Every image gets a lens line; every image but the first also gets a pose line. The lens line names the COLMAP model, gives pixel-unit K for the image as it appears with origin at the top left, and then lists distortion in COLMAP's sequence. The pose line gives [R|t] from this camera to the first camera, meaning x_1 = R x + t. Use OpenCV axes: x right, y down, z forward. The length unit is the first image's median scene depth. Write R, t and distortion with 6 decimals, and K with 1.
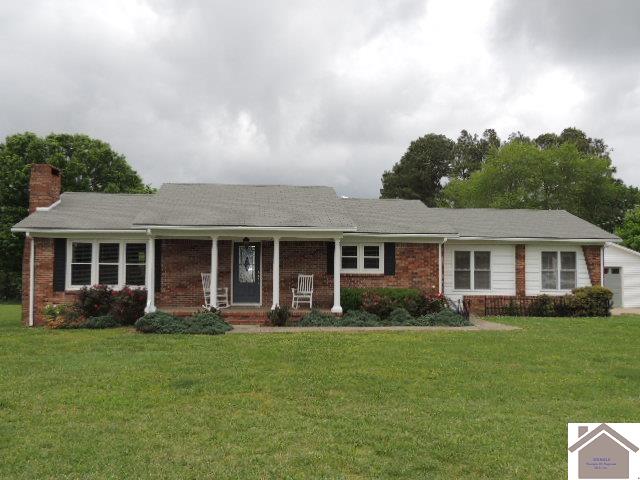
lens RADIAL K [[622.4, 0, 320.2], [0, 622.4, 243.3], [0, 0, 1]] dist [0.020613, 0.000000]
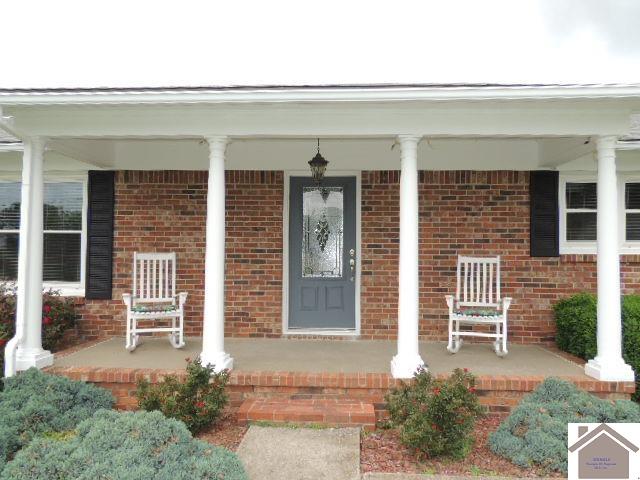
lens RADIAL K [[511.2, 0, 321.8], [0, 511.2, 241.7], [0, 0, 1]] dist [-0.001828, 0.007646]
pose [[0.988123, -0.008805, -0.153412, -0.062978], [0.009338, 0.999953, 0.002755, 0.036690], [0.153380, -0.004154, 0.988159, 0.629077]]
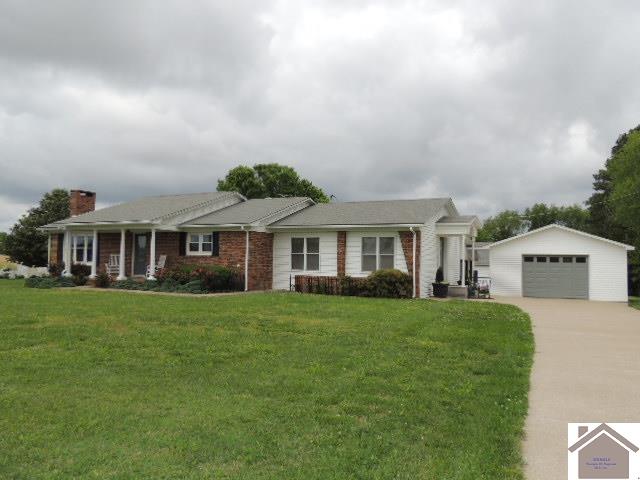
lens RADIAL K [[511.2, 0, 318.3], [0, 511.2, 242.9], [0, 0, 1]] dist [-0.001828, 0.007646]
pose [[0.822505, -0.009389, -0.568681, 0.851196], [0.009539, 0.999951, -0.002713, 0.026444], [0.568679, -0.003193, 0.822554, 0.232256]]
